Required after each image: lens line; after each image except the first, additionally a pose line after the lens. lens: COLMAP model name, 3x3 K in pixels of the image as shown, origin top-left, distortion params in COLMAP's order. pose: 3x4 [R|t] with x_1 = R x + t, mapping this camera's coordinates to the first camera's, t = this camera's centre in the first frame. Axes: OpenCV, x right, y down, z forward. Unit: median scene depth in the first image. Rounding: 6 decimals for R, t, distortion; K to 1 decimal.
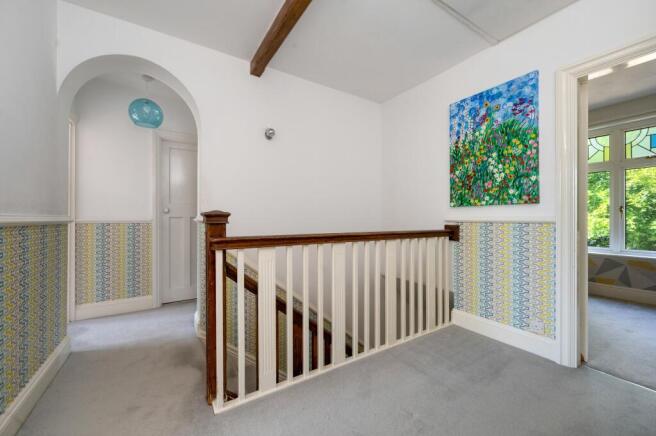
lens RADIAL K [[254.6, 0, 327.6], [0, 254.6, 218.9], [0, 0, 1]] dist [-0.000106, -0.000225]
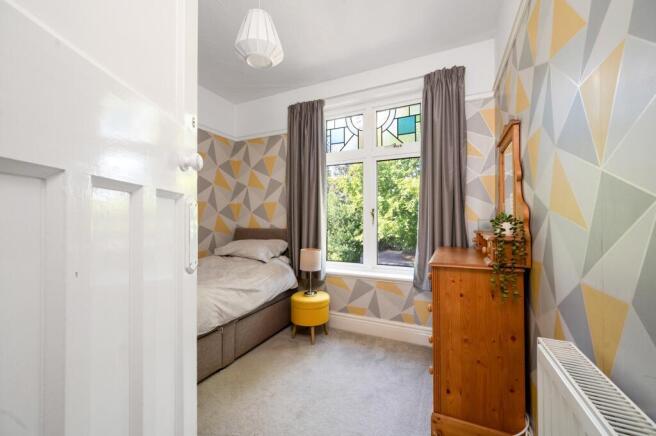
lens RADIAL K [[254.6, 0, 327.0], [0, 254.6, 218.8], [0, 0, 1]] dist [-0.000106, -0.000225]
pose [[0.853832, 0.003080, 0.520540, 0.619402], [-0.000112, 0.999984, -0.005732, -0.015400], [-0.520549, 0.004835, 0.853818, 0.407823]]
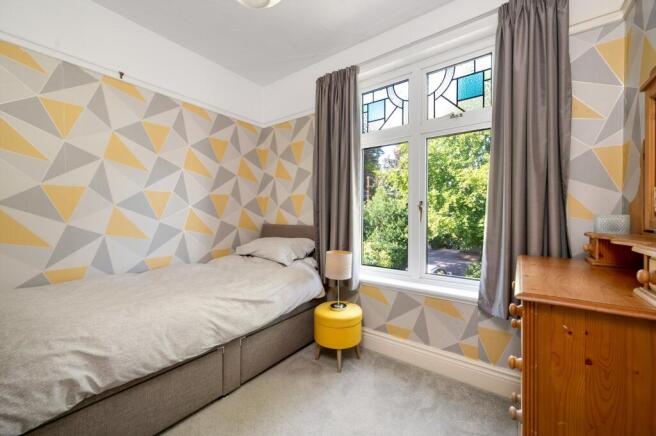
lens RADIAL K [[254.6, 0, 328.5], [0, 254.6, 219.0], [0, 0, 1]] dist [-0.000106, -0.000225]
pose [[0.936548, -0.000857, 0.350540, 0.724213], [-0.003872, 0.999911, 0.012789, -0.015158], [-0.350519, -0.013335, 0.936461, 0.508043]]
